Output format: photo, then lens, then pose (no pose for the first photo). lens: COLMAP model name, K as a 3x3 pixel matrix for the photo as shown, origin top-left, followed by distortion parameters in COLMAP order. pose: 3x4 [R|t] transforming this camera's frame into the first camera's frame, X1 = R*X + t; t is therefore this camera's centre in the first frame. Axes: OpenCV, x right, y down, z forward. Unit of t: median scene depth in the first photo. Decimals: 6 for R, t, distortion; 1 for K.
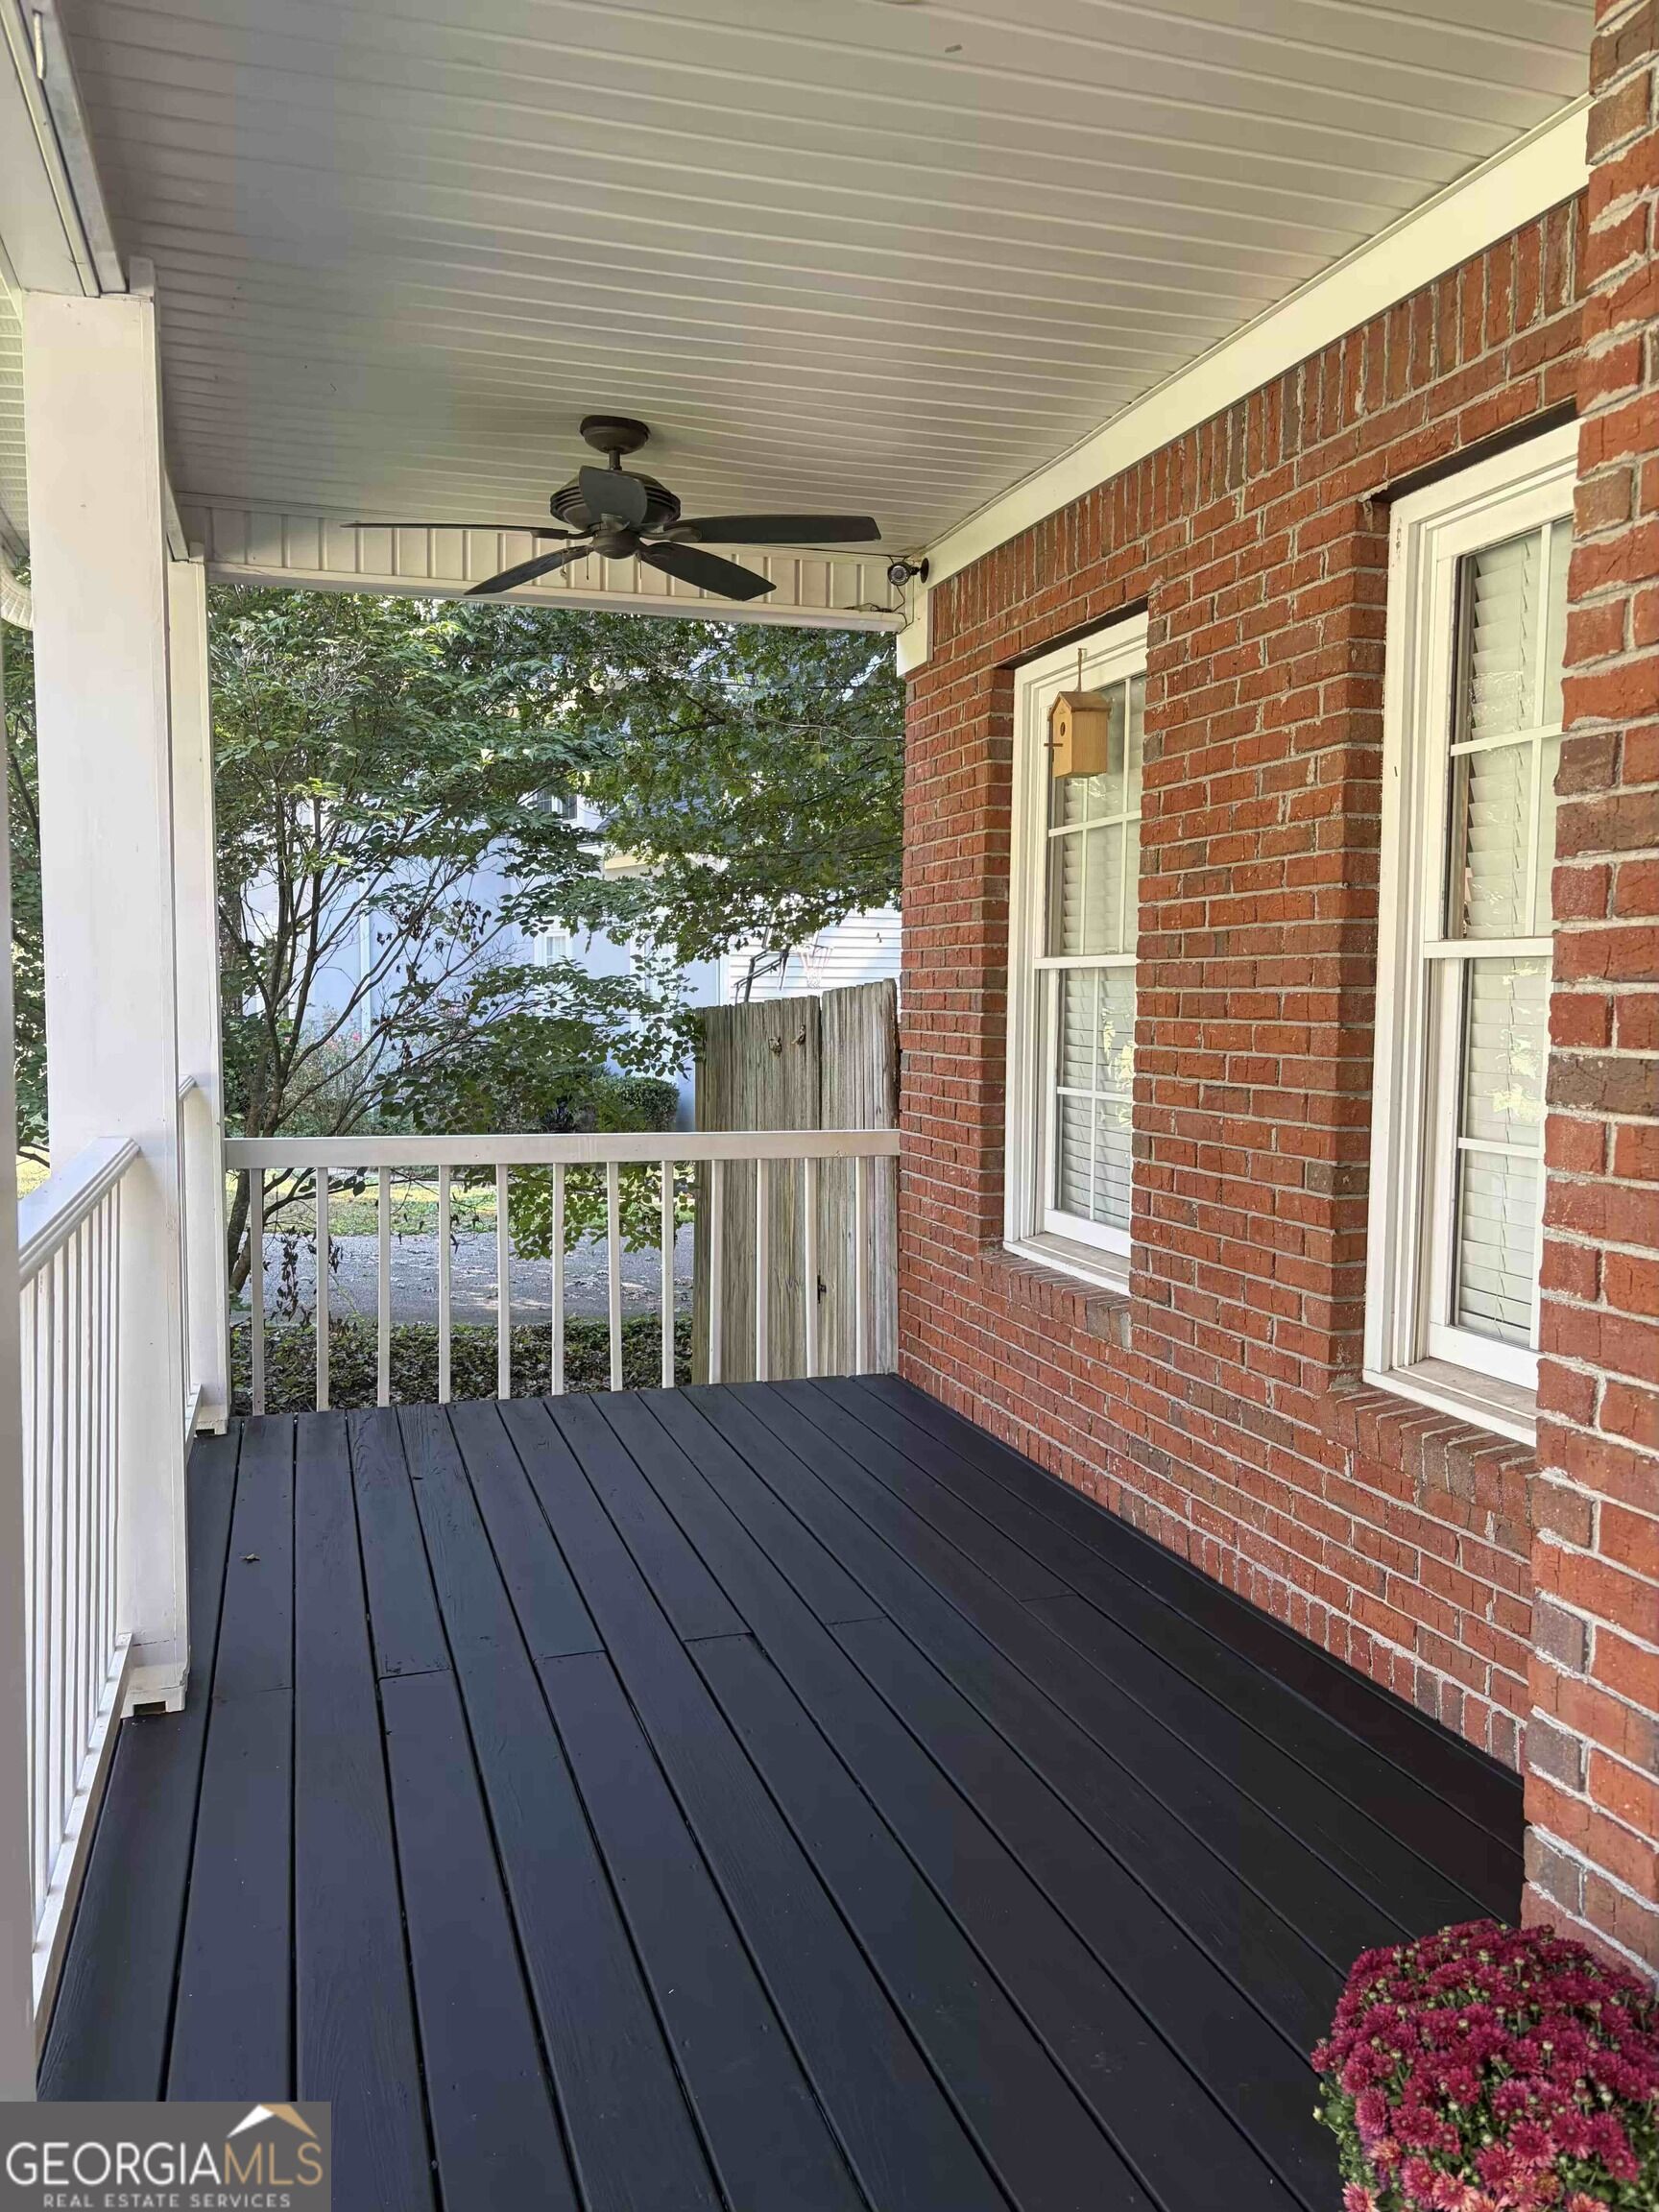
lens RADIAL K [[1700.9, 0, 830.0], [0, 1700.9, 1101.0], [0, 0, 1]] dist [0.057851, -0.049001]
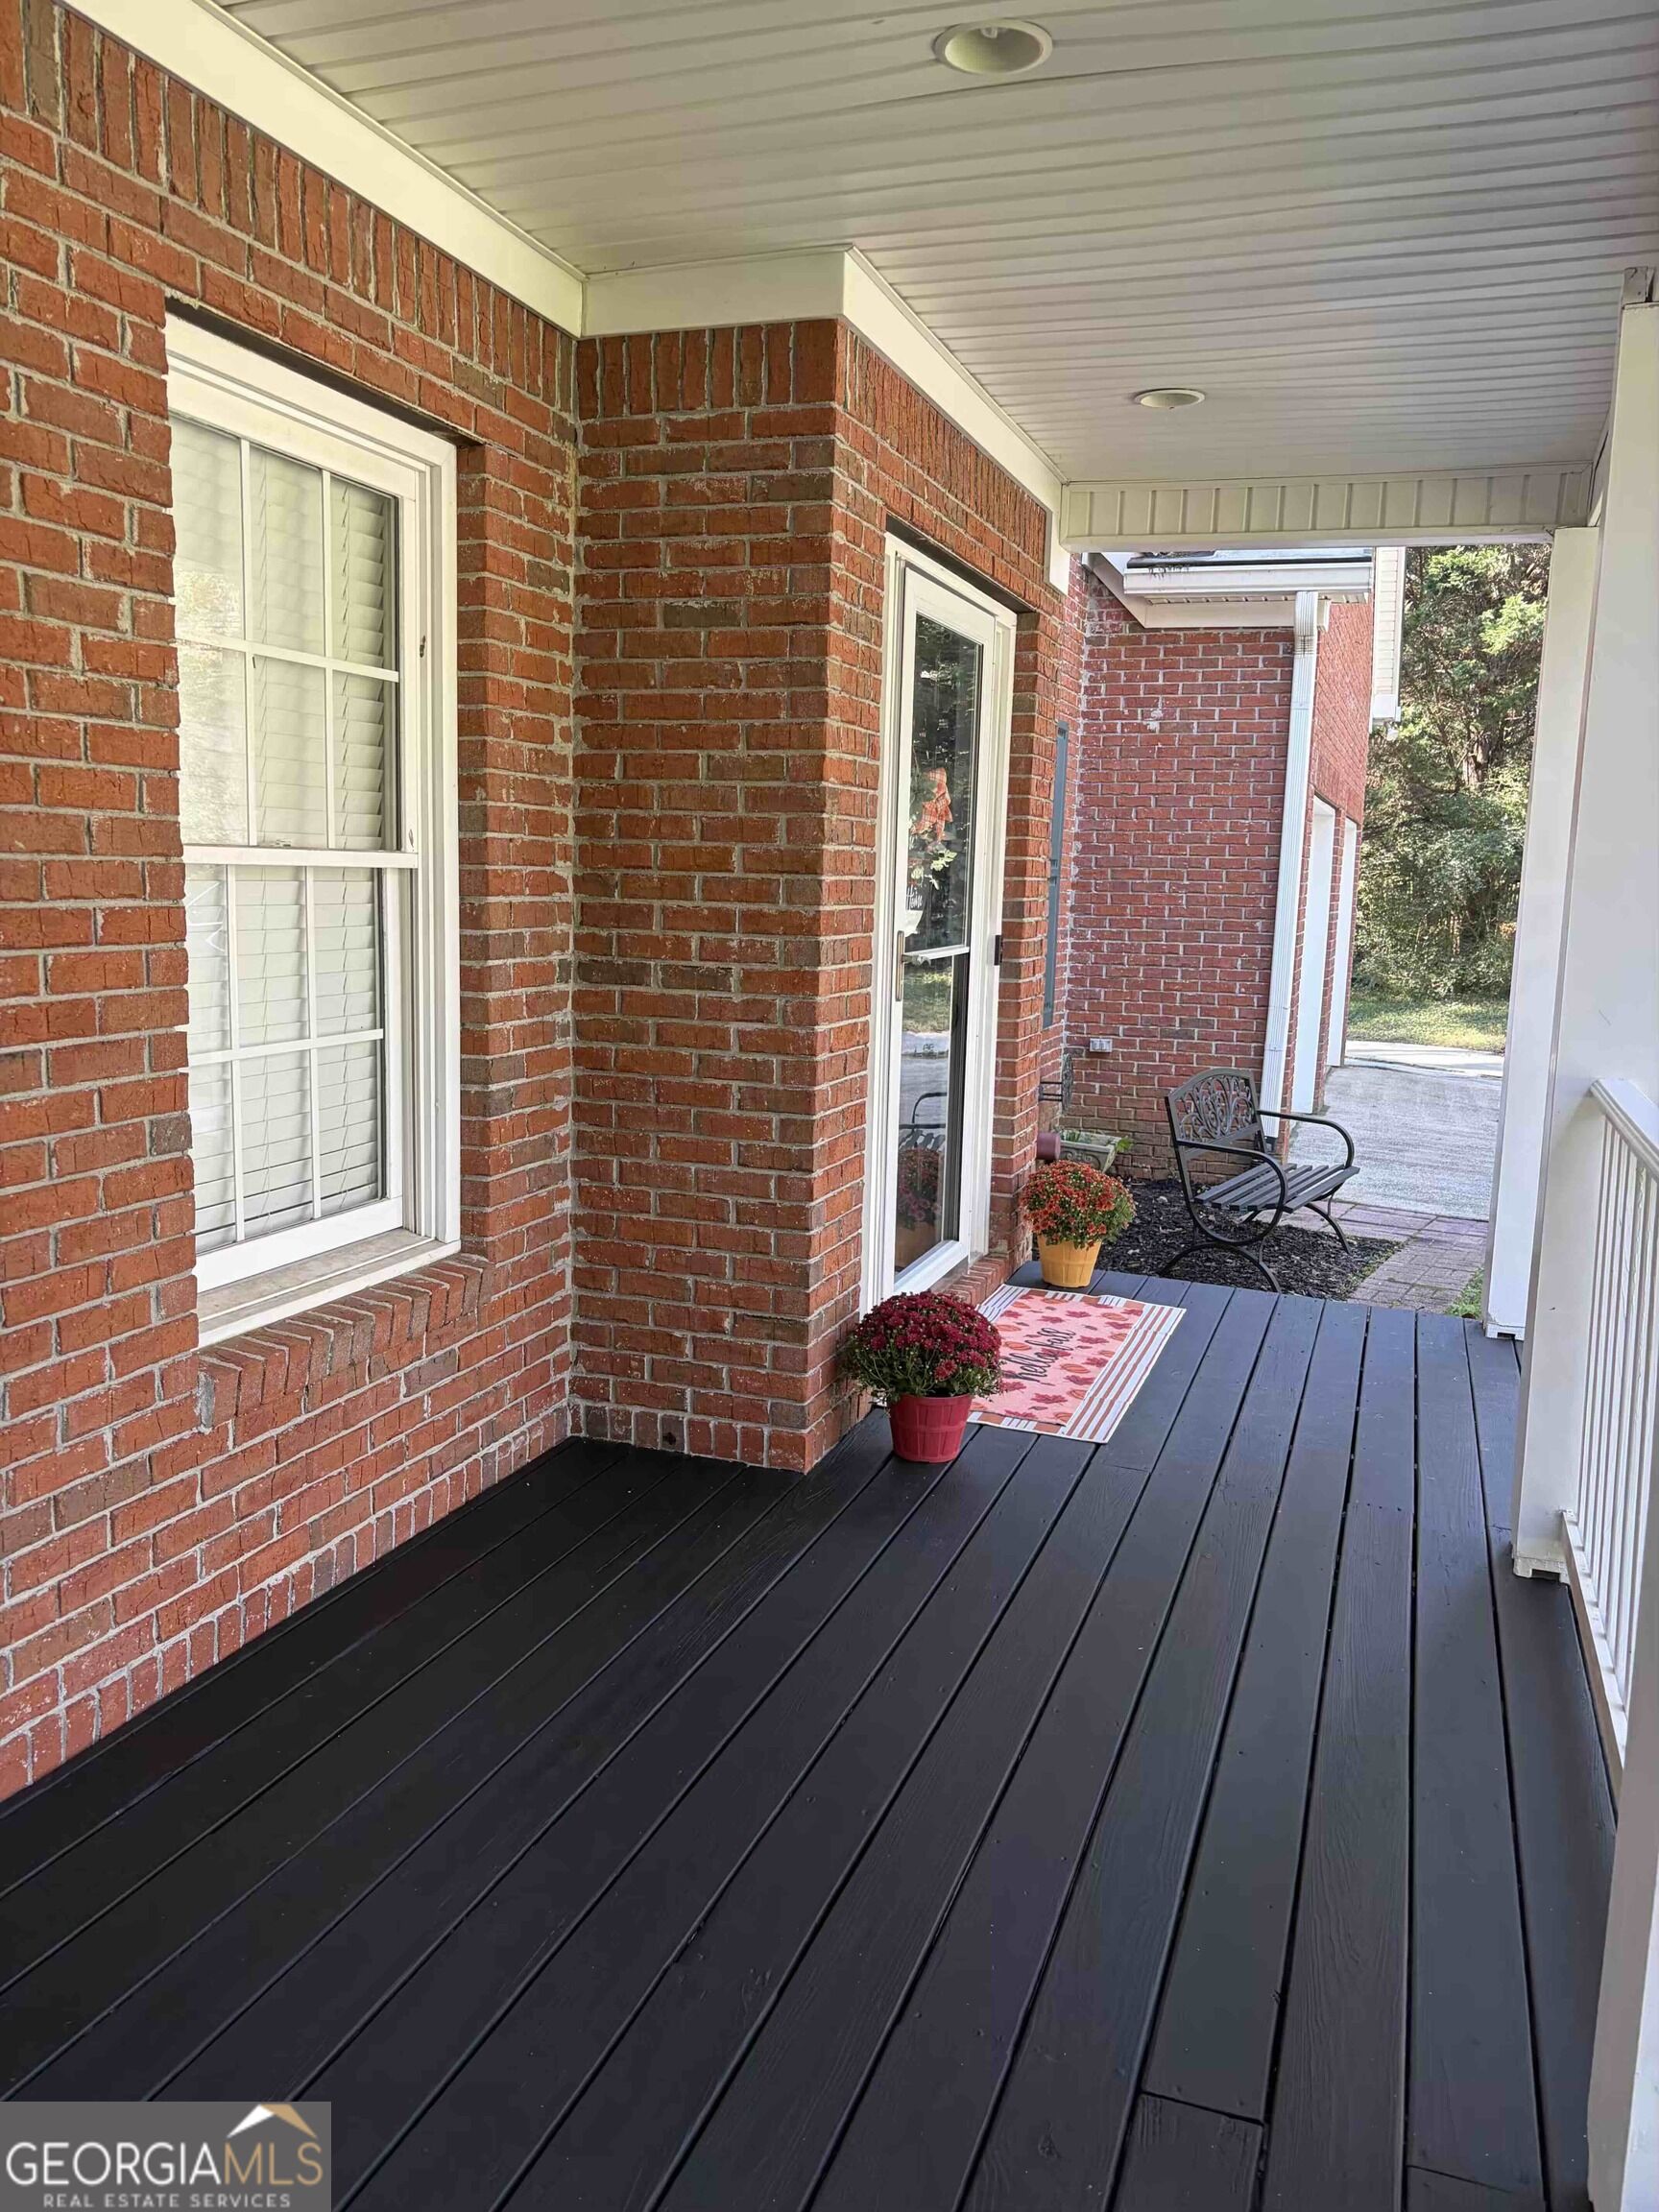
lens RADIAL K [[1700.9, 0, 830.8], [0, 1700.9, 1102.3], [0, 0, 1]] dist [0.057851, -0.049001]
pose [[-0.800237, -0.107655, 0.589942, -0.437702], [0.007074, 0.981991, 0.188793, -0.120498], [-0.599642, 0.155252, -0.785064, 1.428303]]
